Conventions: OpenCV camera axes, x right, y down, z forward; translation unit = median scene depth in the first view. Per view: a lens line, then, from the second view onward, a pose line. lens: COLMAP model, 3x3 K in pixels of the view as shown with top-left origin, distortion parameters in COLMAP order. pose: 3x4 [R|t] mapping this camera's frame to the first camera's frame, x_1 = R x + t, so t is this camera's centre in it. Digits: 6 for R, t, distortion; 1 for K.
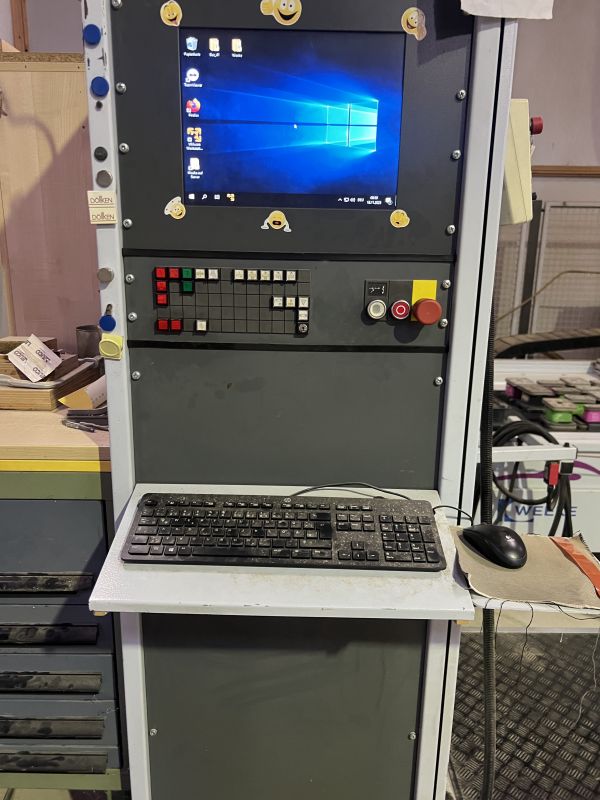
lens RADIAL K [[605.0, 0, 295.9], [0, 605.0, 395.8], [0, 0, 1]] dist [0.033696, -0.008529]
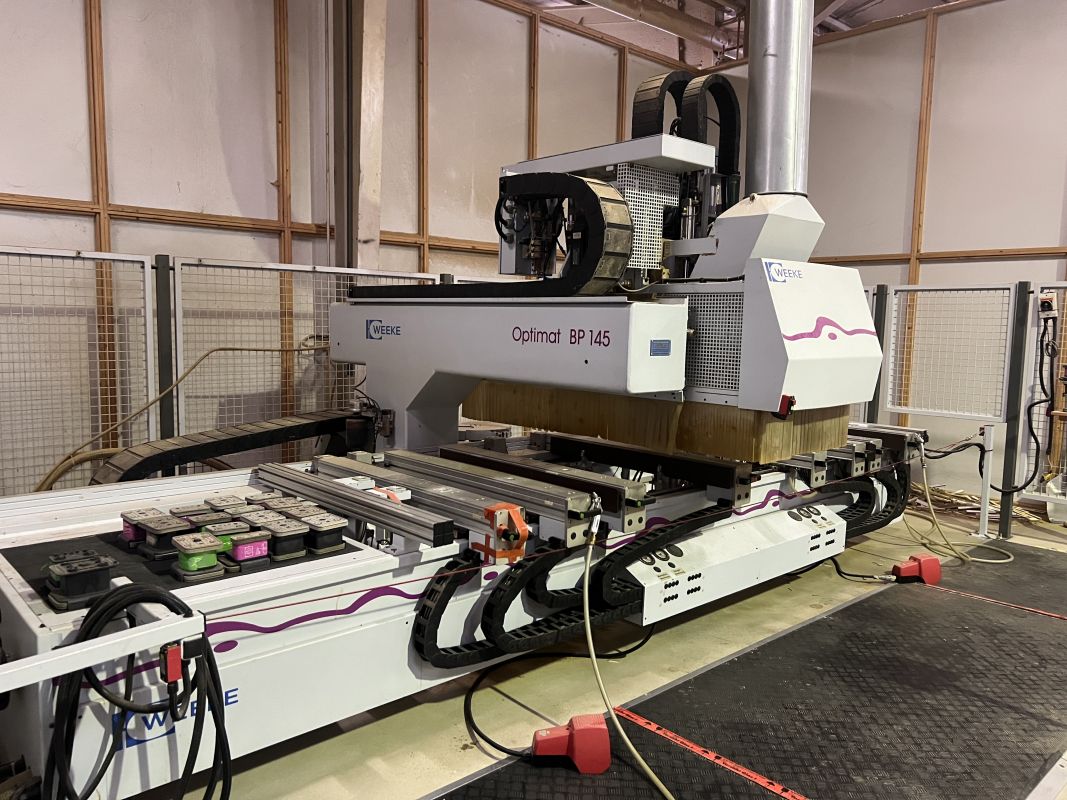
lens RADIAL K [[806.9, 0, 527.2], [0, 806.9, 401.5], [0, 0, 1]] dist [0.033696, -0.008529]
pose [[0.739576, -0.066233, 0.669807, 0.099805], [0.154824, 0.985202, -0.073531, -0.016944], [-0.655025, 0.158084, 0.738886, 0.050103]]
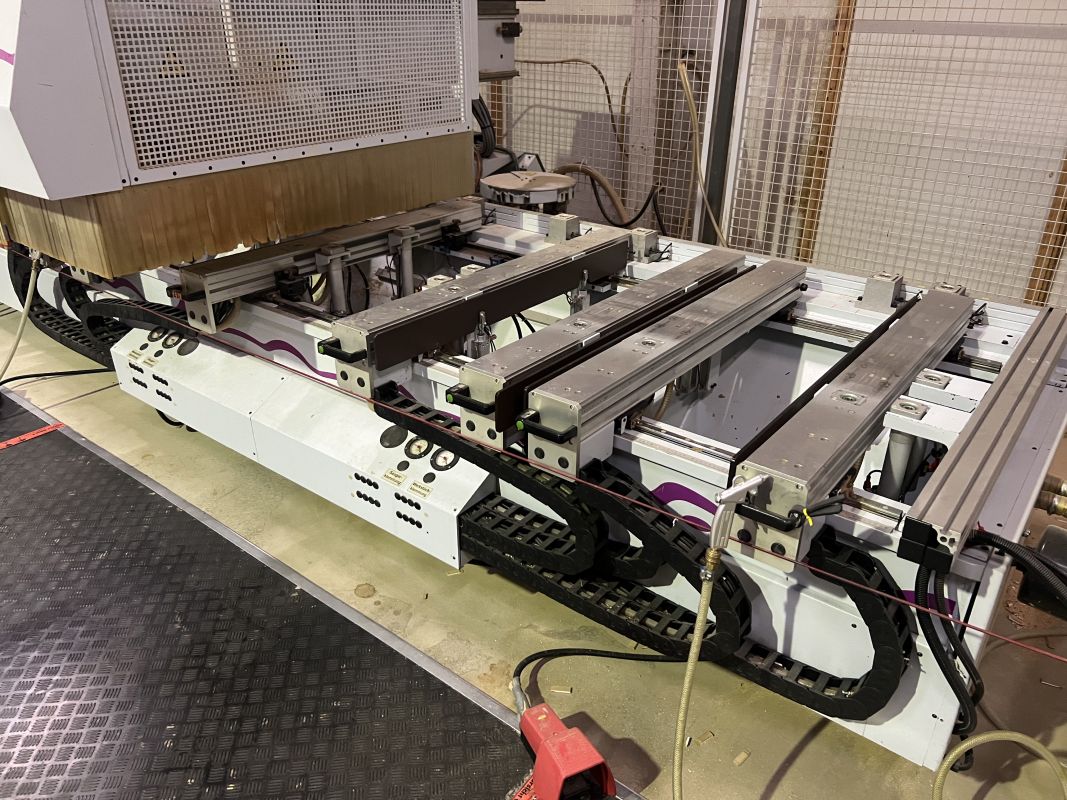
lens RADIAL K [[806.9, 0, 532.0], [0, 806.9, 400.0], [0, 0, 1]] dist [0.033696, -0.008529]
pose [[0.784738, 0.266932, -0.559404, 2.048866], [-0.150998, 0.957655, 0.245145, -0.090976], [0.601153, -0.107905, 0.791815, 0.336943]]
